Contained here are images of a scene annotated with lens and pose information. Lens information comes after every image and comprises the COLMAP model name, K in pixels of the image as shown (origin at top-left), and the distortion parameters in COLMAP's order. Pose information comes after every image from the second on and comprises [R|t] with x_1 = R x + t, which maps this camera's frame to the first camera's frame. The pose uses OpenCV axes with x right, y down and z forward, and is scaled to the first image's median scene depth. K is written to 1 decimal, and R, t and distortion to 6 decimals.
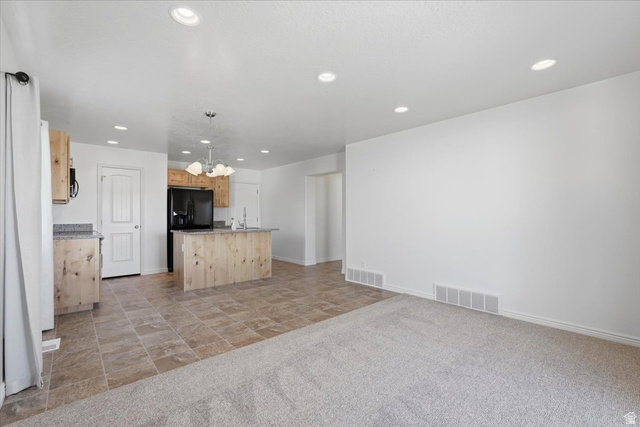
lens RADIAL K [[285.7, 0, 320.0], [0, 285.7, 213.5], [0, 0, 1]] dist [-0.018084, 0.000291]
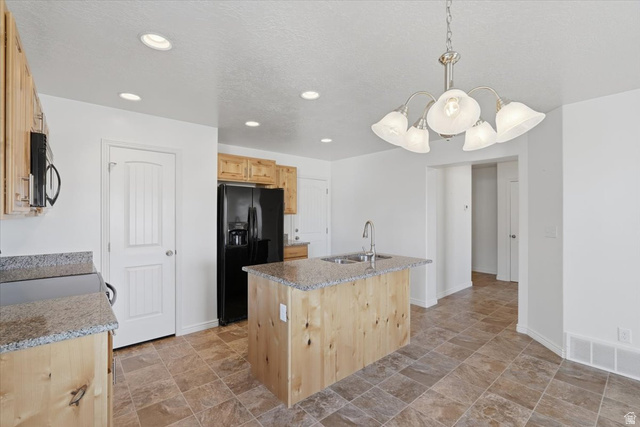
lens RADIAL K [[285.7, 0, 320.0], [0, 285.7, 213.5], [0, 0, 1]] dist [-0.018084, 0.000291]
pose [[0.999939, 0.003888, -0.010298, -0.355796], [-0.003810, 0.999964, 0.007611, -0.040117], [0.010327, -0.007572, 0.999918, 0.453771]]
